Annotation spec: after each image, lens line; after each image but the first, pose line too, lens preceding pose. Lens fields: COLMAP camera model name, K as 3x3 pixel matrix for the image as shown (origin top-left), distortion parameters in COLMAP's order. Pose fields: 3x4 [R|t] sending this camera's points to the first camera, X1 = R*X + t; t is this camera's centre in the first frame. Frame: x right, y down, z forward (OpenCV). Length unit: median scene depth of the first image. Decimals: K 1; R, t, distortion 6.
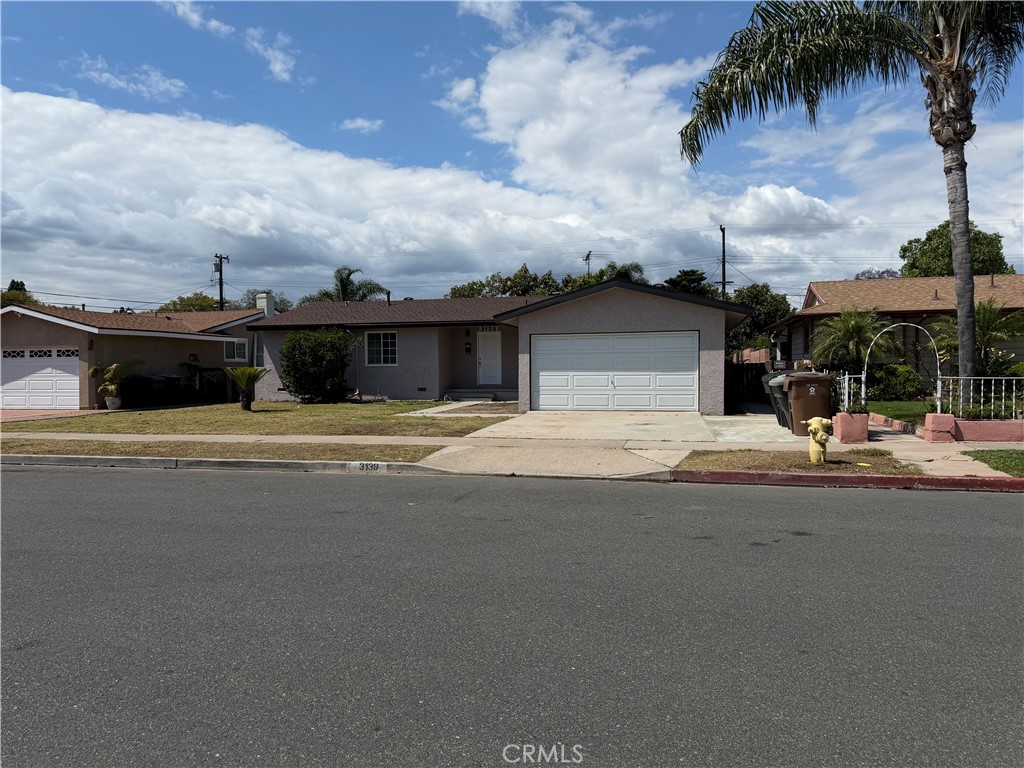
lens RADIAL K [[713.3, 0, 510.5], [0, 713.3, 389.2], [0, 0, 1]] dist [0.083554, -0.103776]
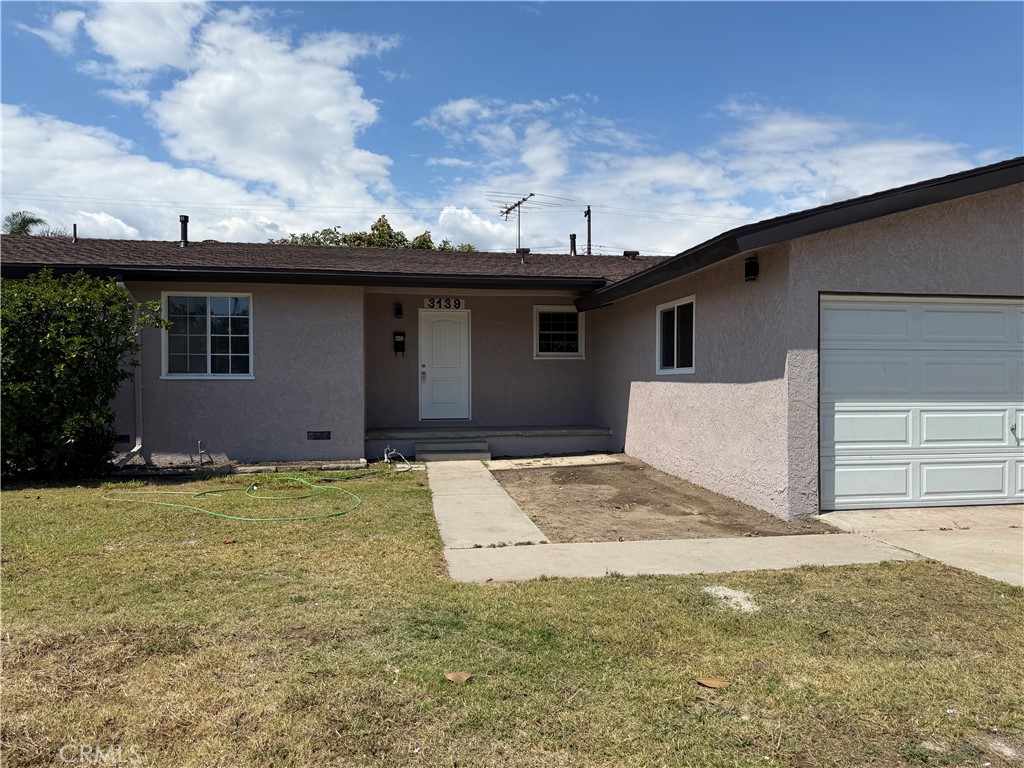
lens RADIAL K [[722.4, 0, 512.0], [0, 722.4, 384.0], [0, 0, 1]] dist [0.006569, -0.008135]
pose [[0.884352, 0.002739, 0.466813, -0.218962], [0.005267, 0.999861, -0.015844, -0.022244], [-0.466792, 0.016470, 0.884214, 0.562702]]
